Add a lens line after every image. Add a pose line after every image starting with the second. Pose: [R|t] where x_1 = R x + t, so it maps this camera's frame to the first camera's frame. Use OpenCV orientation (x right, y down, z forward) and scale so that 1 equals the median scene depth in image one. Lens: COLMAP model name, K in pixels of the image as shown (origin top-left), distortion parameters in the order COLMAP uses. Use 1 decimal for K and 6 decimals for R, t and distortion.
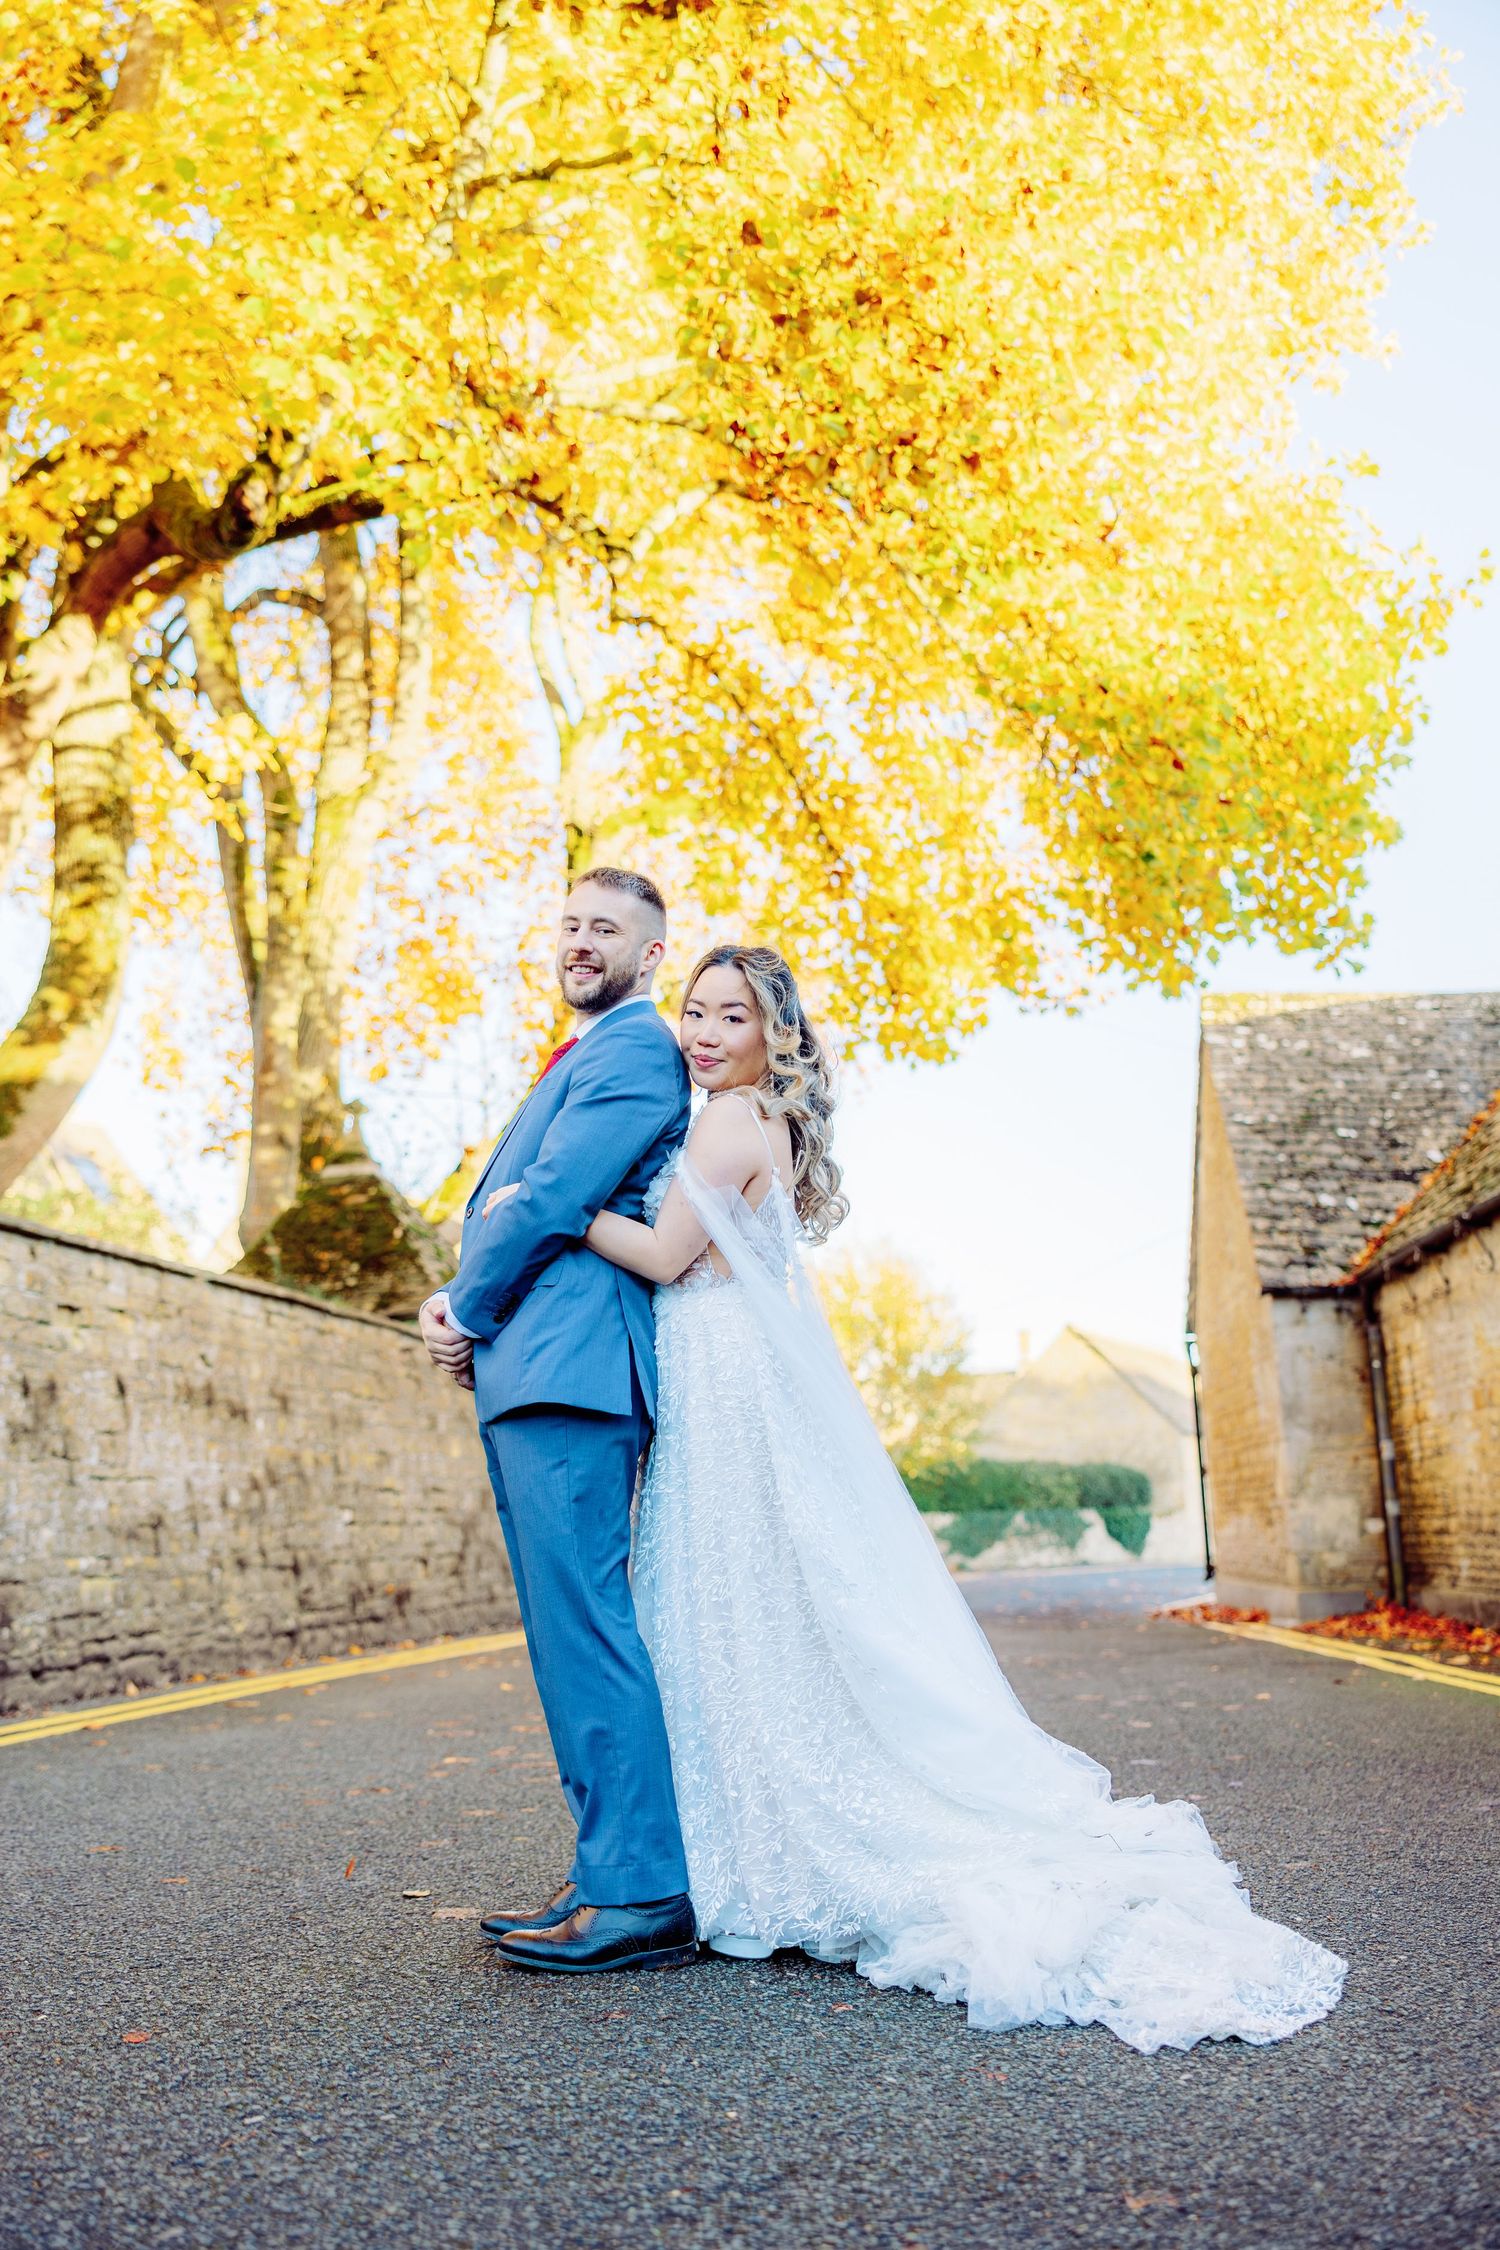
lens RADIAL K [[2399.6, 0, 785.7], [0, 2399.6, 1124.8], [0, 0, 1]] dist [0.073146, -0.017612]
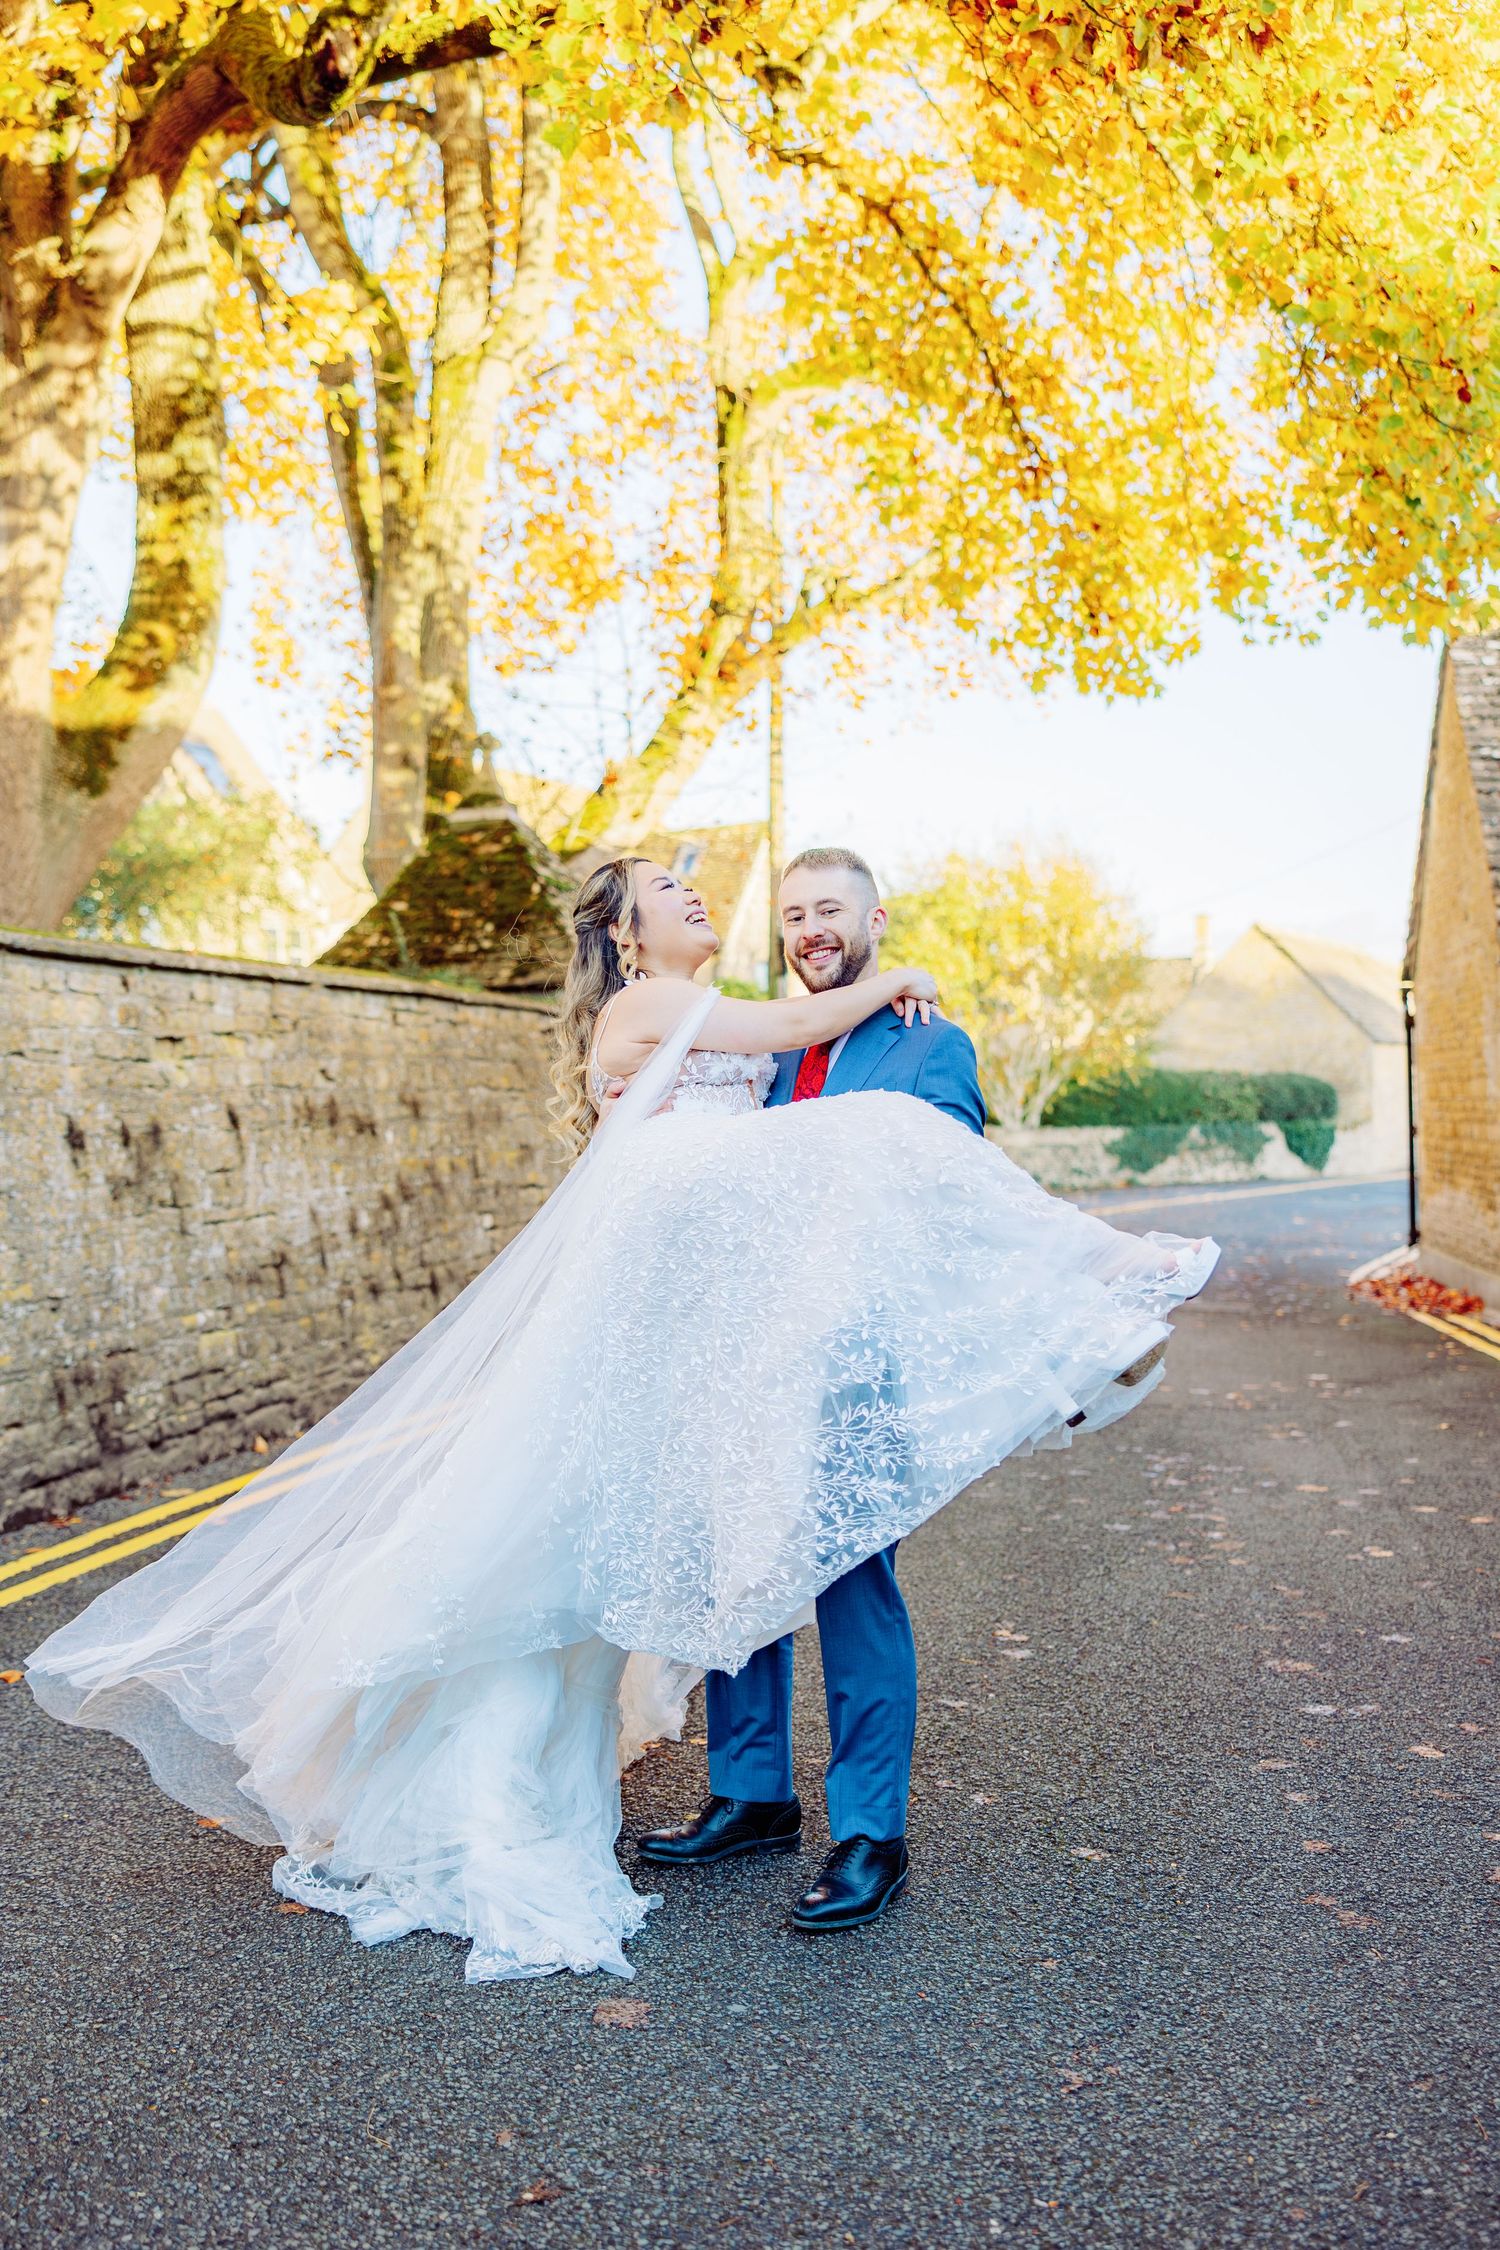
lens RADIAL K [[2399.6, 0, 785.7], [0, 2399.6, 1124.8], [0, 0, 1]] dist [0.073146, -0.017612]
pose [[0.998272, 0.014843, -0.056862, -0.014713], [-0.002376, 0.976978, 0.213325, -0.061580], [0.058719, -0.212821, 0.975325, 0.105155]]
